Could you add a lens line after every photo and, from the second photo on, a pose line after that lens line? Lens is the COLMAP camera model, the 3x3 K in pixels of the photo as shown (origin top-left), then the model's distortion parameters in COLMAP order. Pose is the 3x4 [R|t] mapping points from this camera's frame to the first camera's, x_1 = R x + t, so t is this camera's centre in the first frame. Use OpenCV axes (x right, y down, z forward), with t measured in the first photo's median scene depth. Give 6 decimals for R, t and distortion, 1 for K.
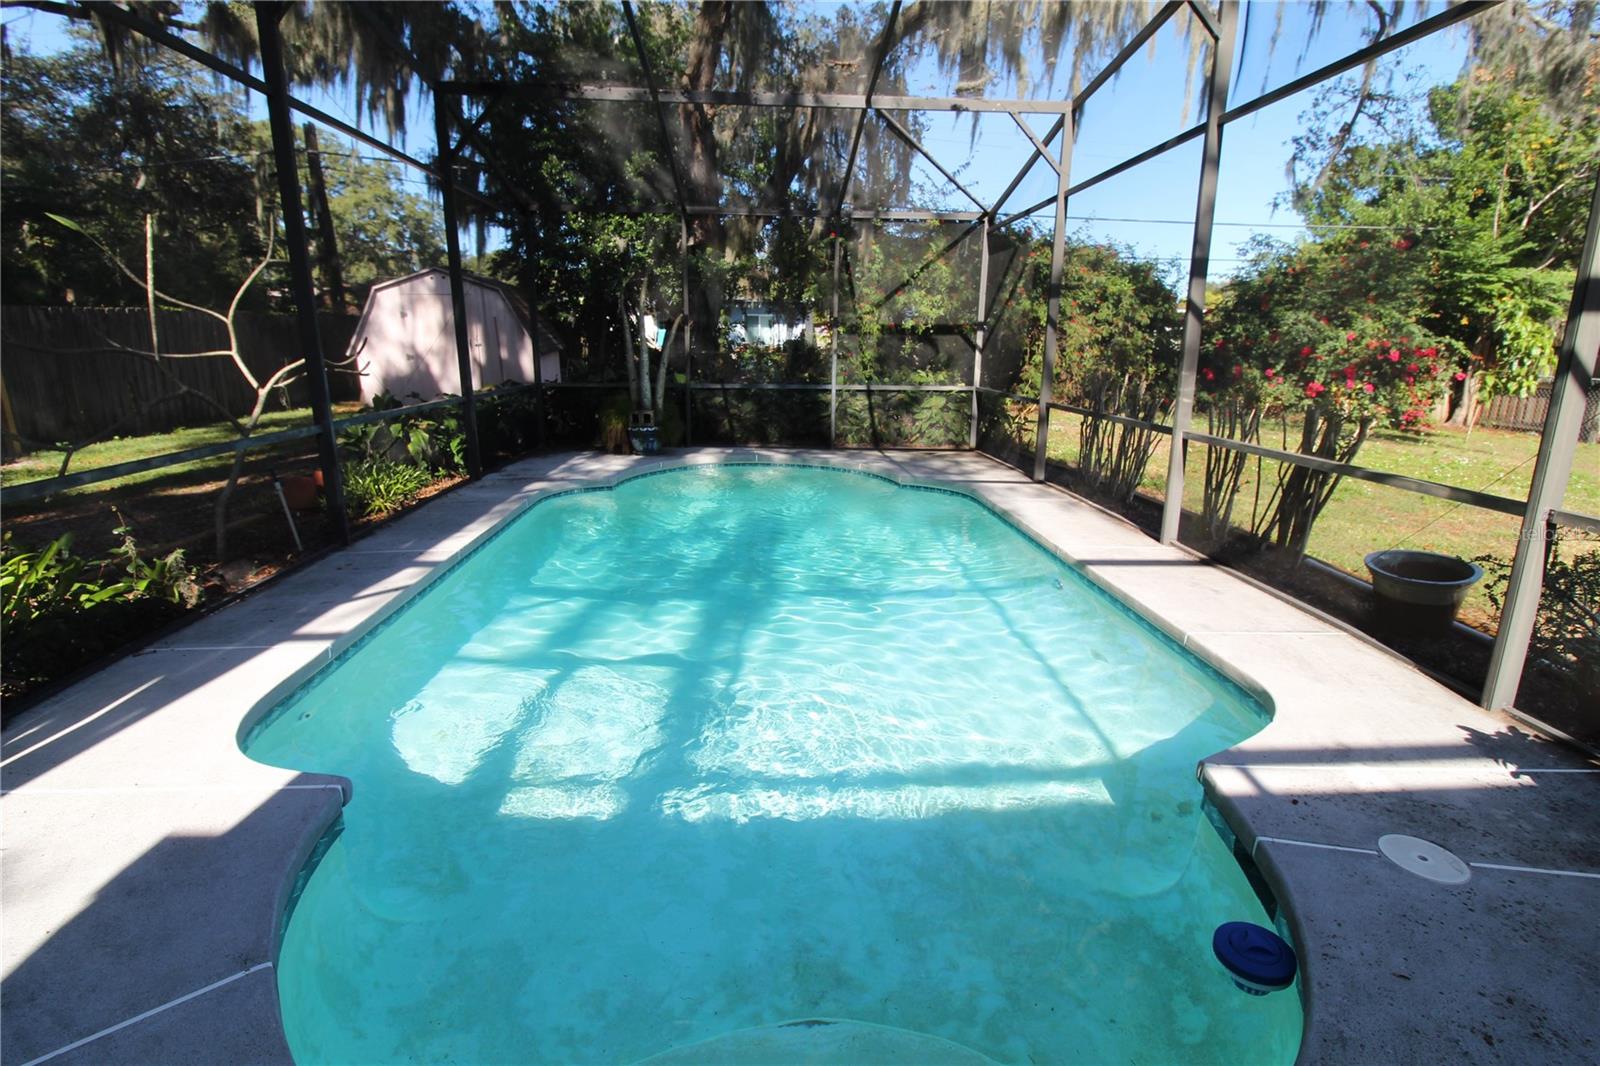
lens RADIAL K [[750.0, 0, 797.0], [0, 750.0, 522.8], [0, 0, 1]] dist [0.000642, -0.000774]
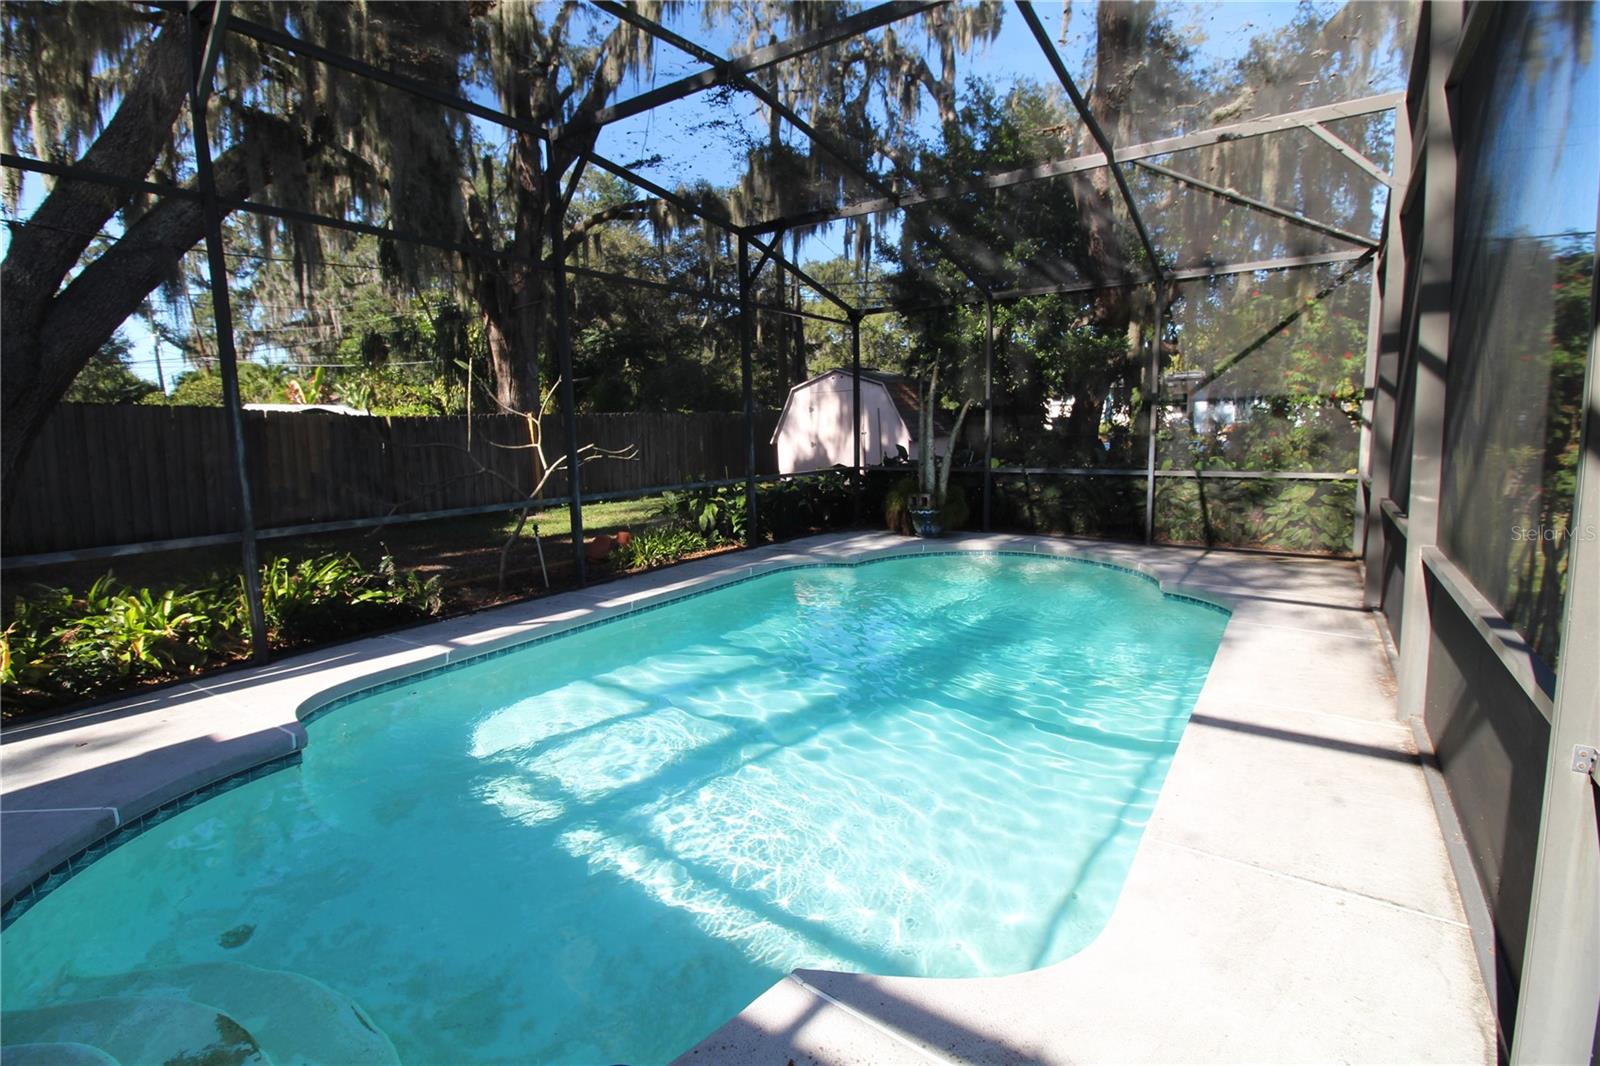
lens RADIAL K [[753.2, 0, 800.0], [0, 753.2, 533.0], [0, 0, 1]] dist [0.002517, -0.000460]
pose [[0.796079, 0.057776, -0.602428, 0.247678], [-0.115068, 0.991724, -0.056945, -0.017004], [0.594152, 0.114653, 0.796139, 0.079929]]
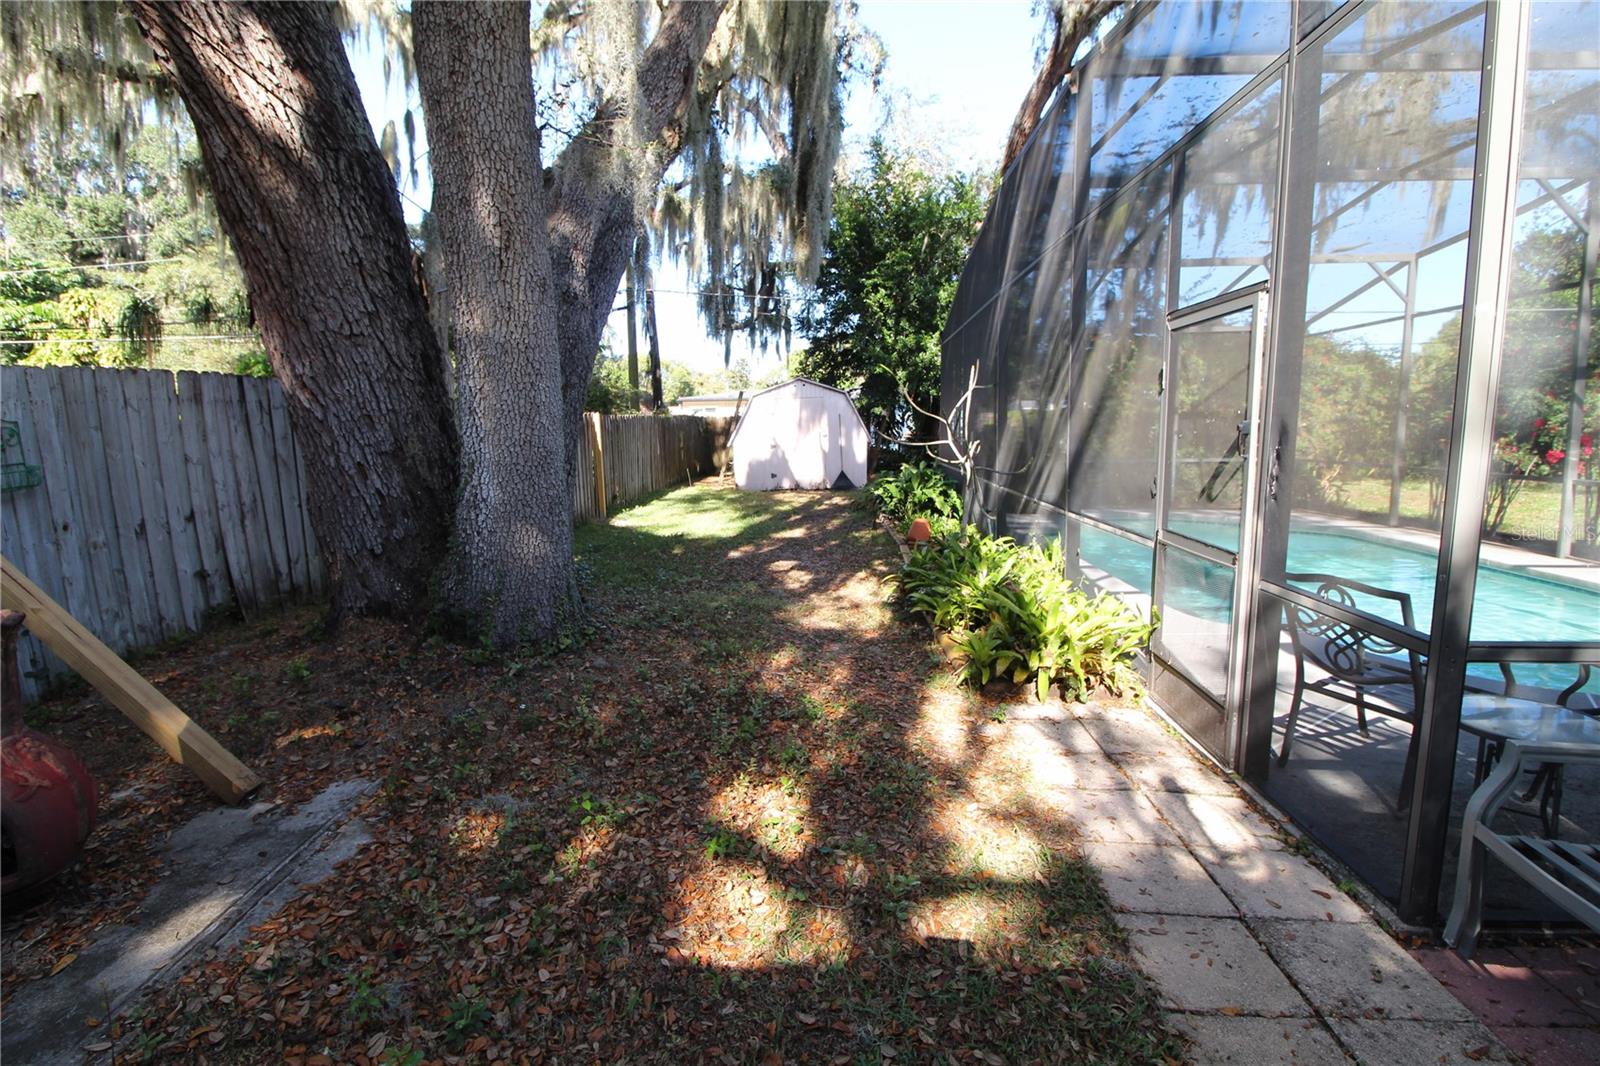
lens RADIAL K [[753.2, 0, 800.0], [0, 753.2, 533.0], [0, 0, 1]] dist [0.002517, -0.000460]
pose [[0.994378, -0.009598, -0.105454, -0.441504], [0.000223, 0.996071, -0.088557, 0.051652], [0.105890, 0.088036, 0.990473, -0.325352]]
